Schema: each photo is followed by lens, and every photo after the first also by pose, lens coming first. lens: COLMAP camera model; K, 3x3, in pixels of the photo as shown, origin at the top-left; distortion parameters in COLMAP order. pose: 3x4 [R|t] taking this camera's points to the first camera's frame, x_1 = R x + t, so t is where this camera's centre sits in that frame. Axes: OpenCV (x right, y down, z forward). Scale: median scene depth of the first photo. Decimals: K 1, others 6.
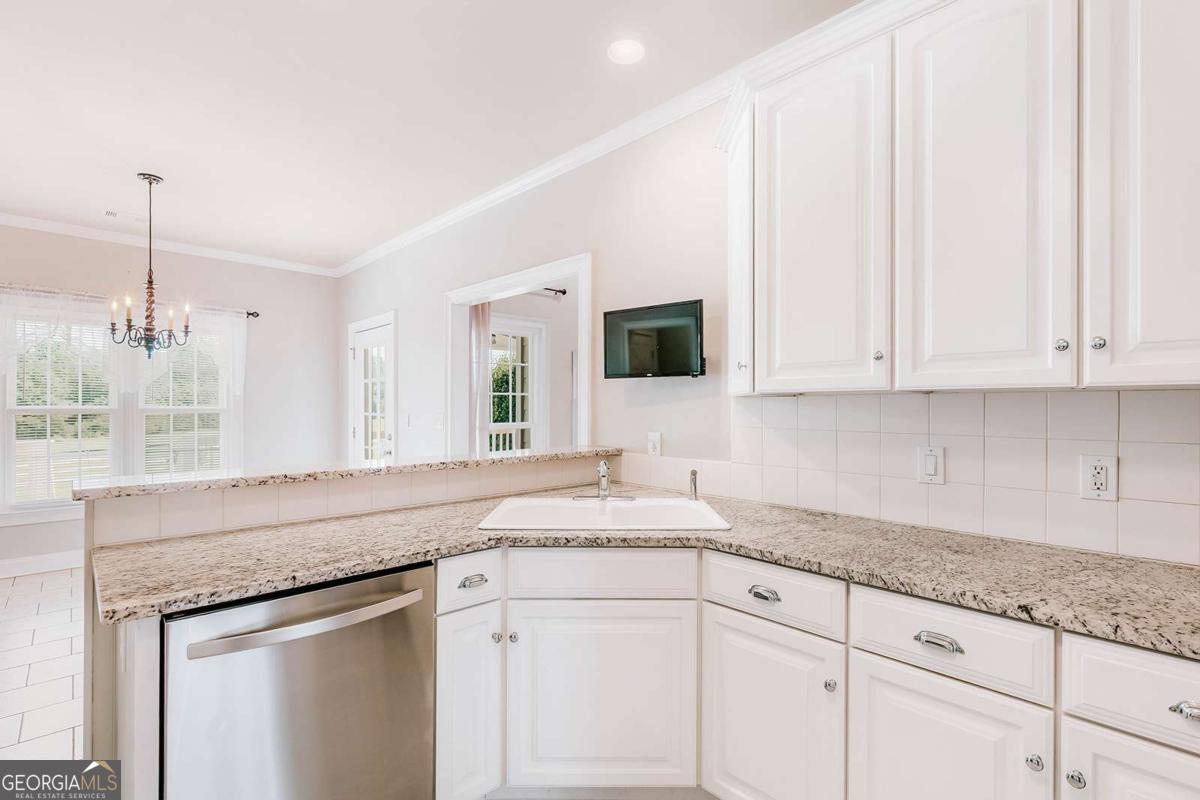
lens RADIAL K [[549.9, 0, 600.0], [0, 549.9, 400.0], [0, 0, 1]] dist [0.001601, 0.000150]
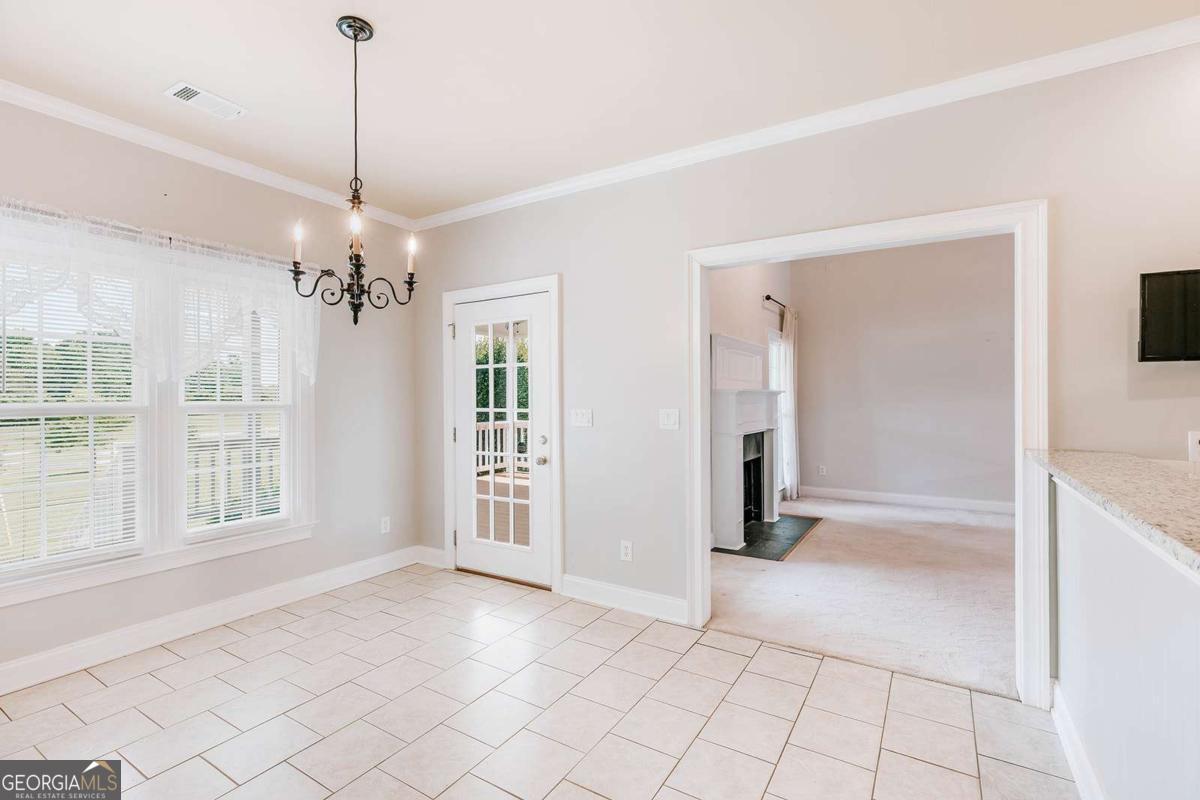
lens RADIAL K [[540.1, 0, 599.1], [0, 540.1, 394.8], [0, 0, 1]] dist [0.000777, -0.000205]
pose [[0.972191, -0.003552, 0.234164, -0.806954], [0.002022, 0.999975, 0.006774, -0.000100], [-0.234182, -0.006113, 0.972173, 0.409033]]
